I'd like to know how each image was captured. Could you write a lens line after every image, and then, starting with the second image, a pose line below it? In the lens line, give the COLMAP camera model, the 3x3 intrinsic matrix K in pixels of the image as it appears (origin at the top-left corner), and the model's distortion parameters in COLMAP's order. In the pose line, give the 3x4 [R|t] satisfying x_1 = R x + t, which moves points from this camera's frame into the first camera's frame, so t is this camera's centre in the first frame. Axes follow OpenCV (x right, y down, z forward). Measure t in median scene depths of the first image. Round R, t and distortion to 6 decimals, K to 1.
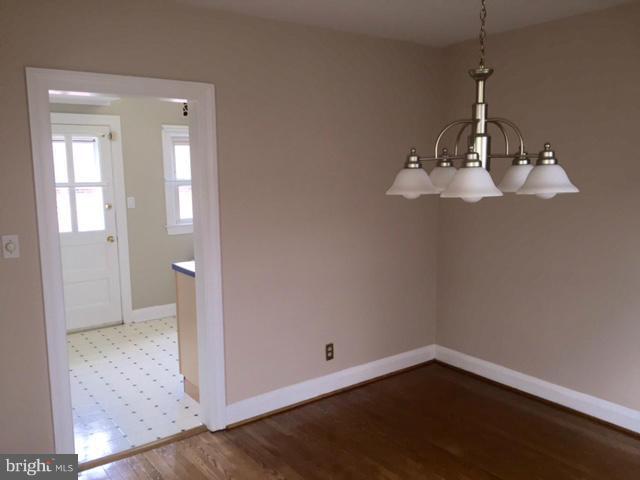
lens RADIAL K [[556.2, 0, 318.6], [0, 556.2, 246.0], [0, 0, 1]] dist [0.036029, -0.011210]
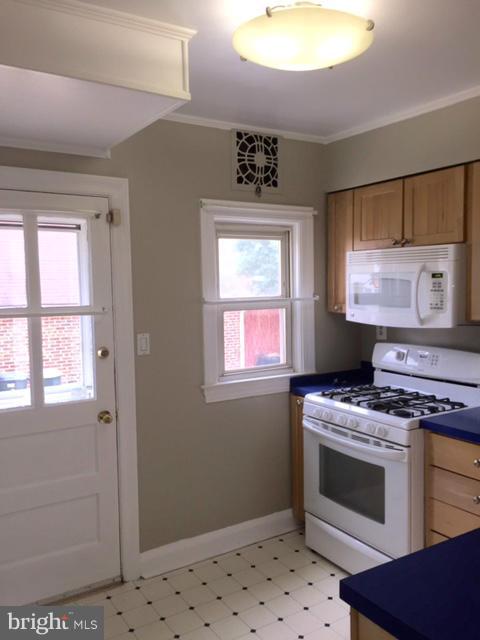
lens RADIAL K [[556.2, 0, 240.5], [0, 556.2, 322.3], [0, 0, 1]] dist [0.036029, -0.011210]
pose [[0.997505, 0.001711, -0.070582, -0.212524], [-0.006486, 0.997700, -0.067473, -0.064977], [0.070304, 0.067762, 0.995221, 0.496136]]
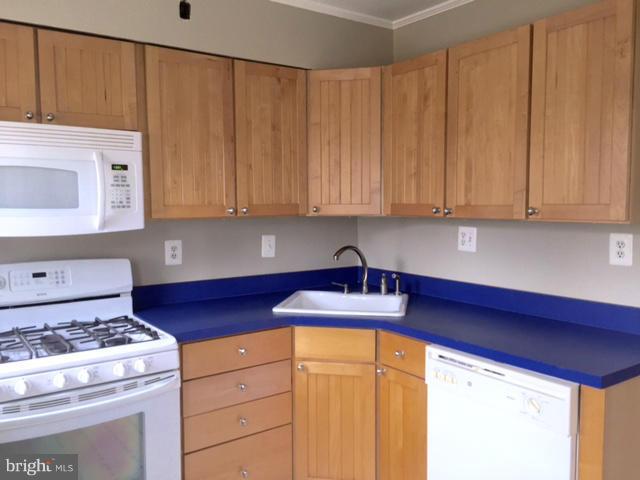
lens RADIAL K [[556.2, 0, 319.6], [0, 556.2, 236.5], [0, 0, 1]] dist [0.036029, -0.011210]
pose [[0.020991, -0.064094, 0.997723, -0.574398], [0.138609, 0.988492, 0.060585, -0.105110], [-0.990125, 0.137022, 0.029633, 0.964087]]
